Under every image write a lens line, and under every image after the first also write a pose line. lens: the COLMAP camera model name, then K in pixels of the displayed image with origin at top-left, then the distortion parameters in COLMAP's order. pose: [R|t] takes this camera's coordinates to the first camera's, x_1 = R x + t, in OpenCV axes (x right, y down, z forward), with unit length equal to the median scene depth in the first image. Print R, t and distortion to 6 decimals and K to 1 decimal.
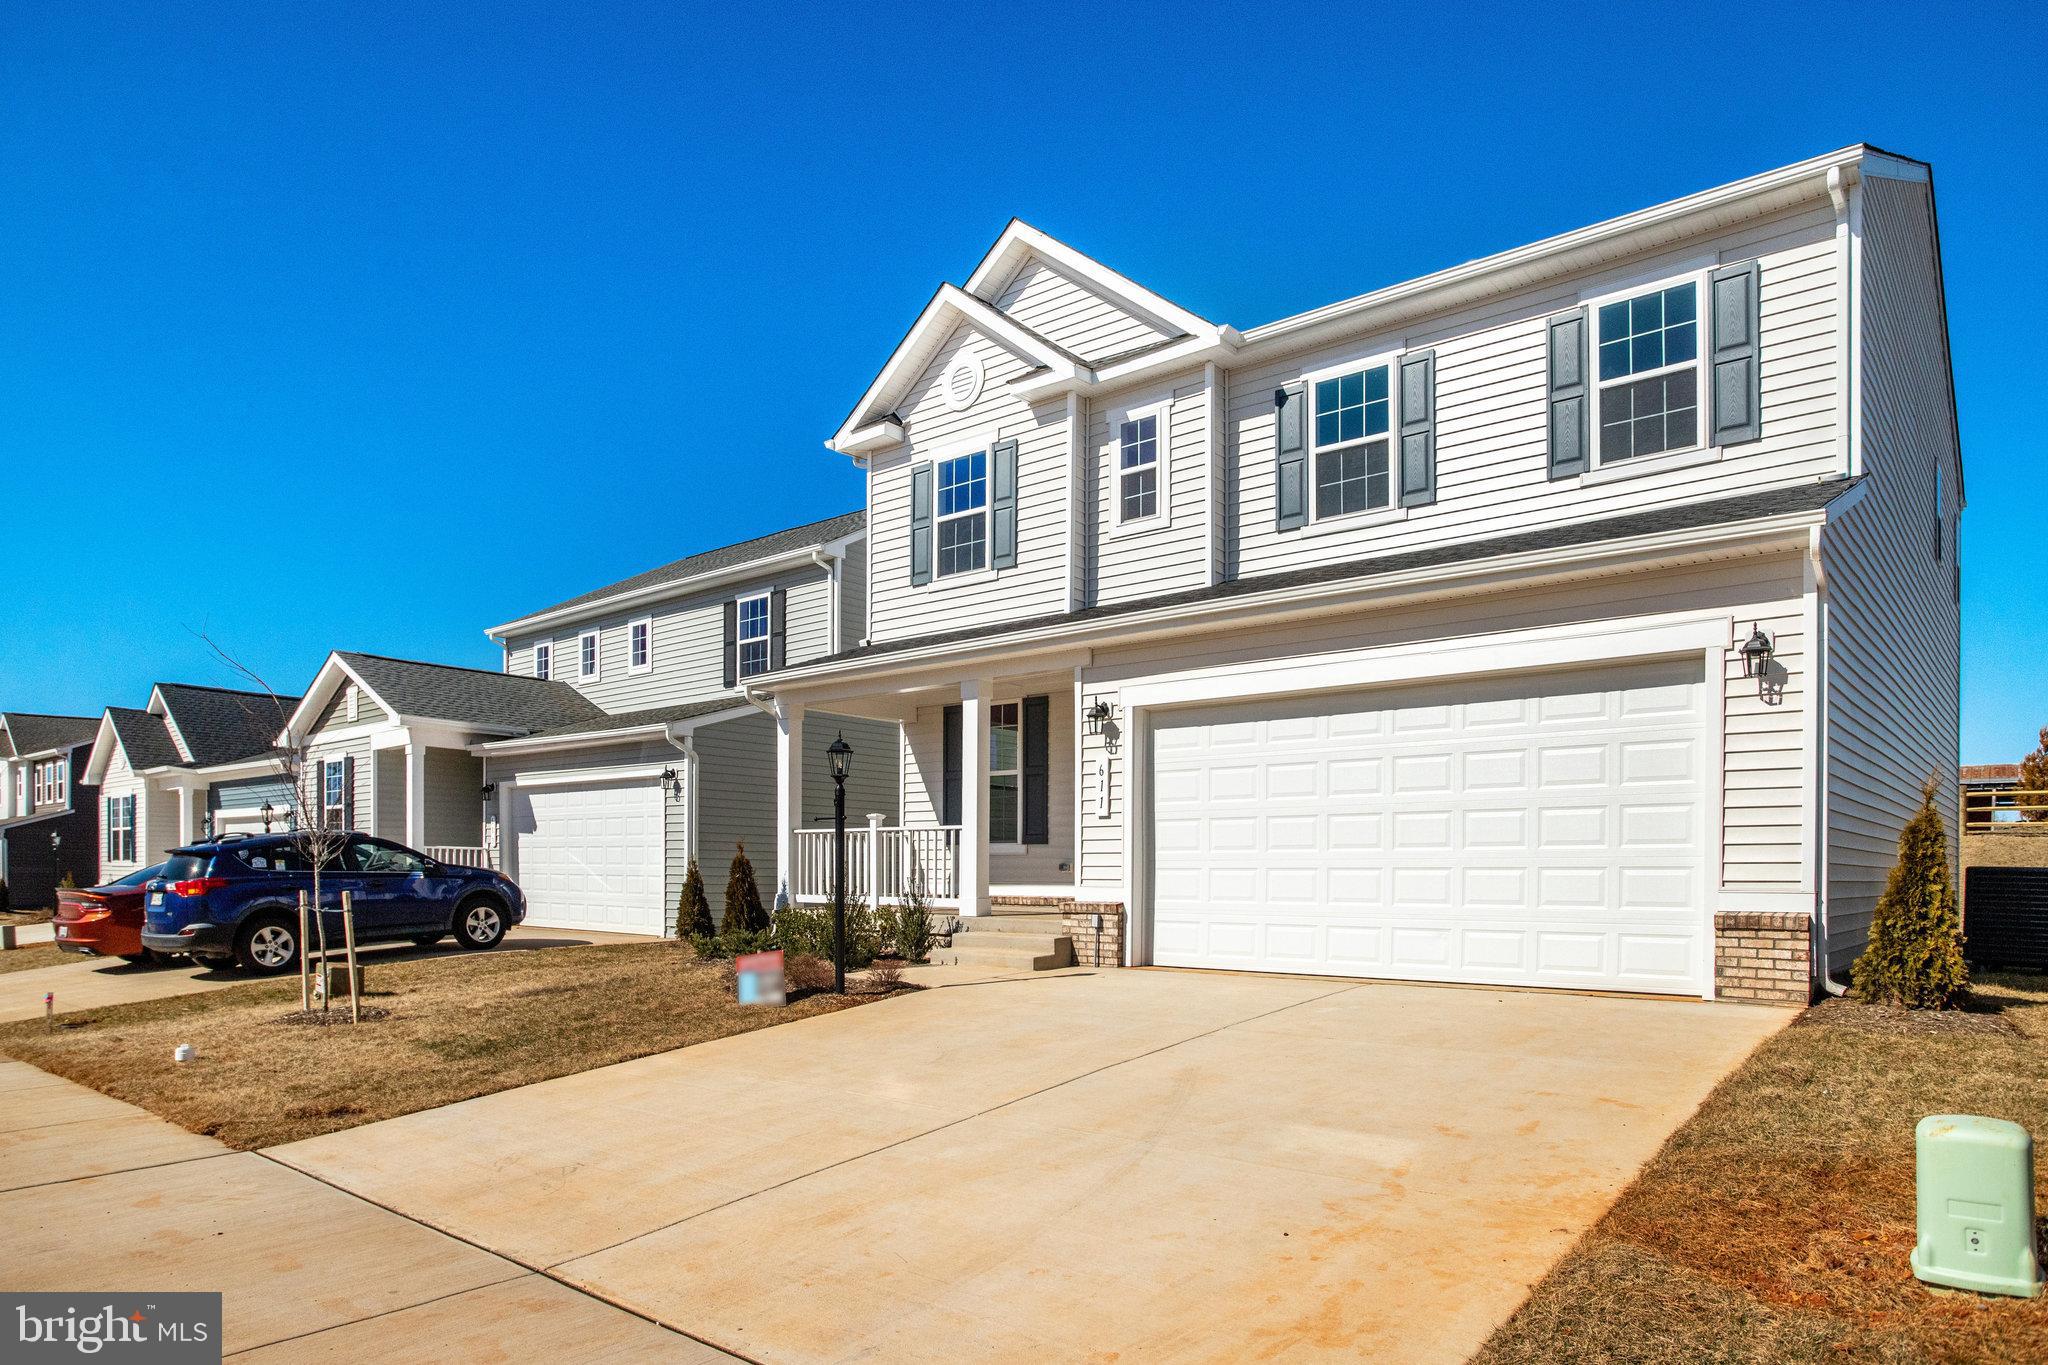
lens RADIAL K [[1240.4, 0, 1024.0], [0, 1240.4, 682.5], [0, 0, 1]] dist [0.001571, 0.000565]
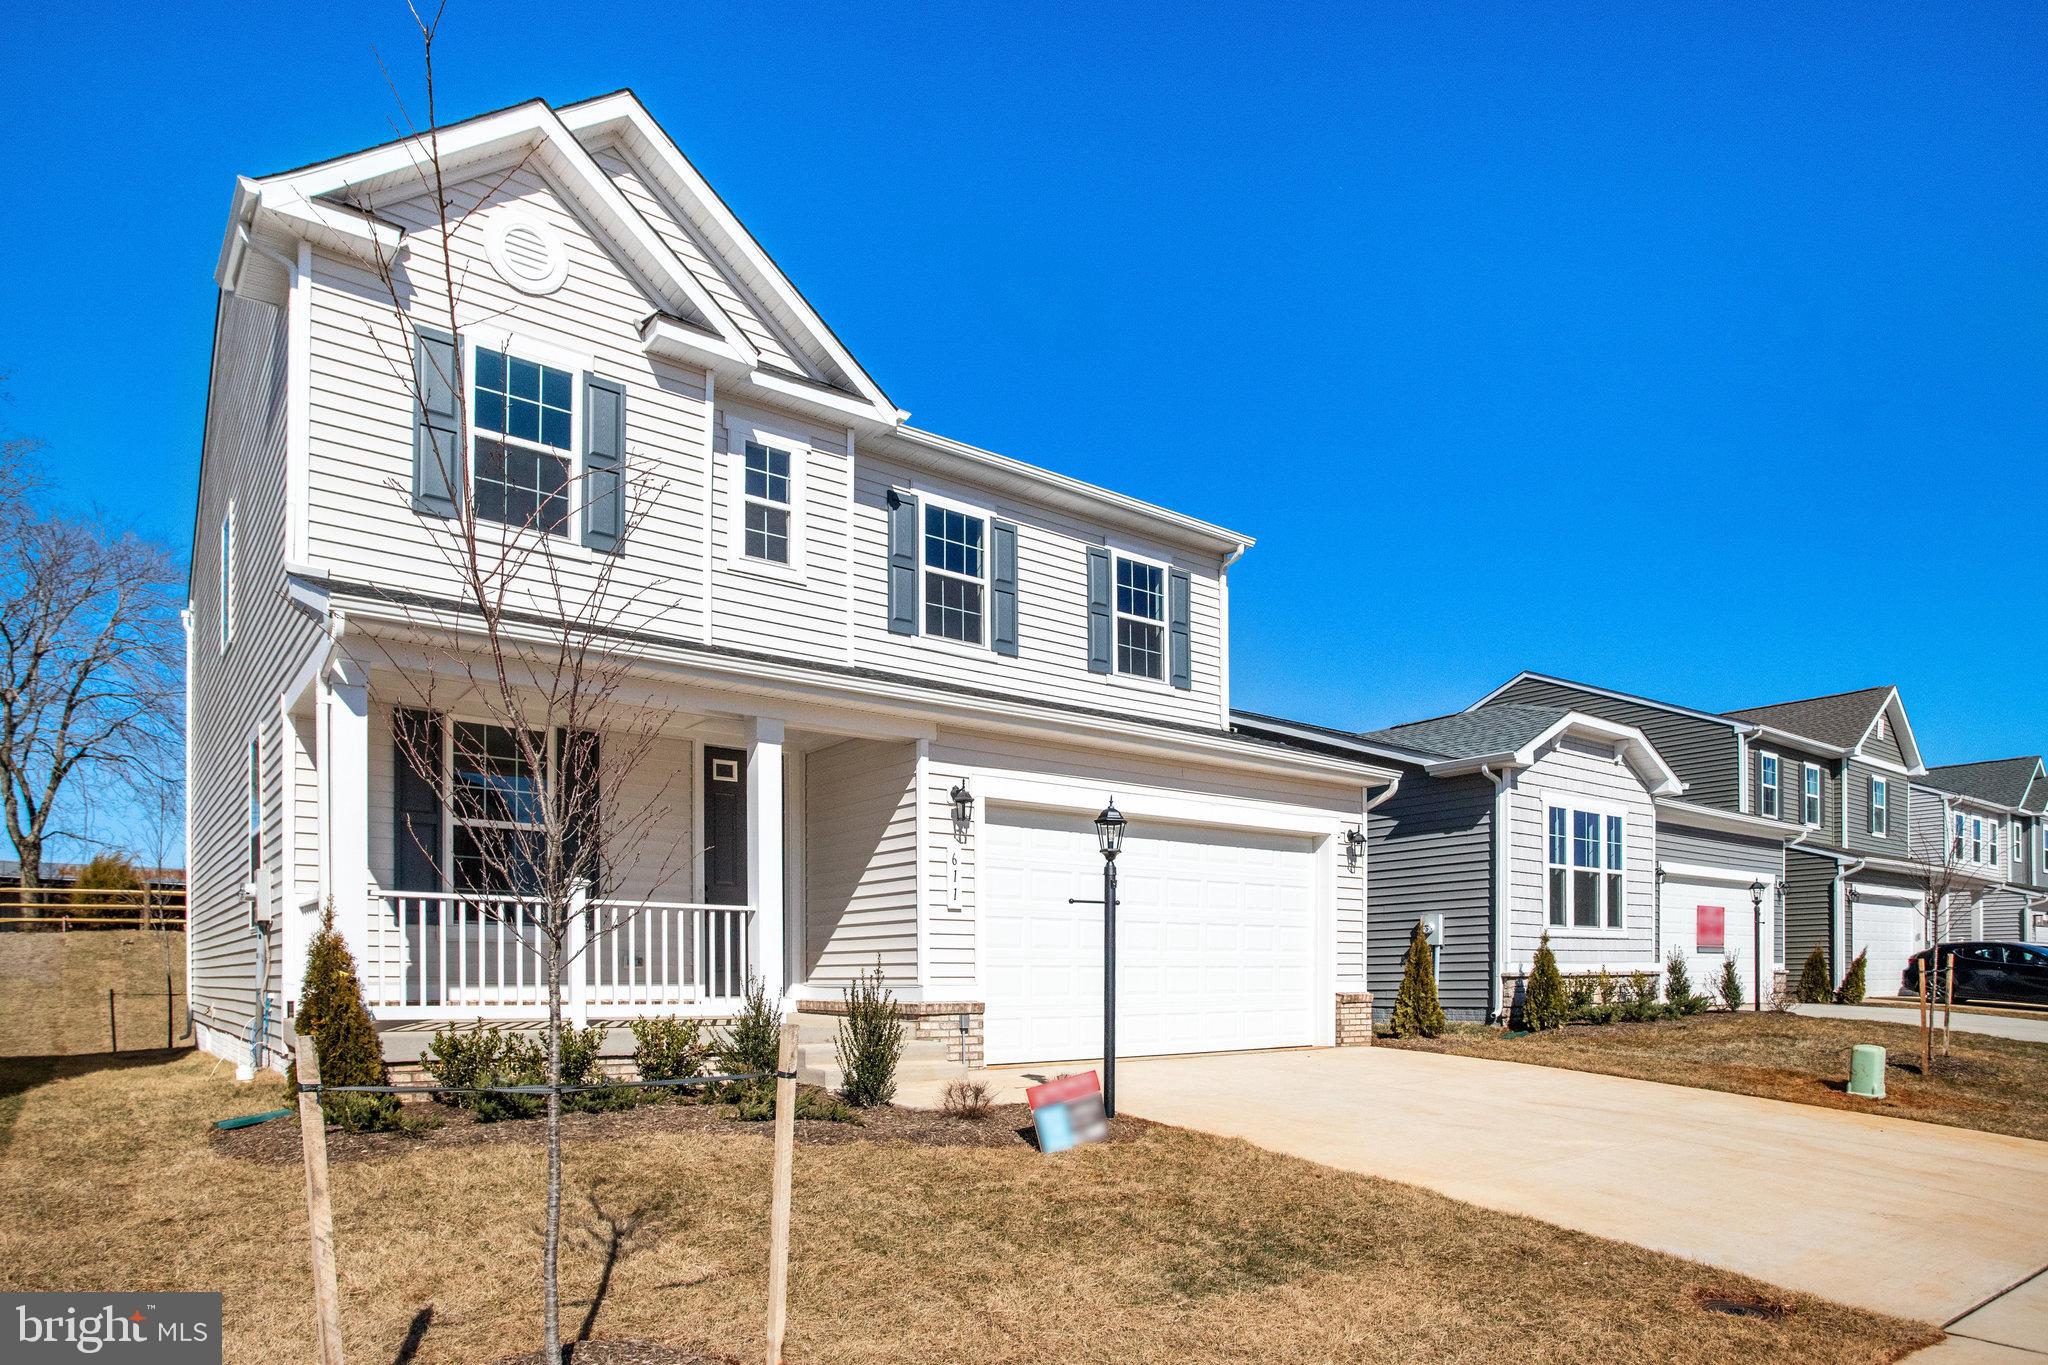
lens RADIAL K [[1250.5, 0, 1025.9], [0, 1250.5, 797.7], [0, 0, 1]] dist [-0.000515, 0.001525]
pose [[0.221770, 0.141038, 0.964845, -0.708208], [-0.144982, 0.983255, -0.110405, 0.103243], [-0.964260, -0.115400, 0.238505, 0.625212]]
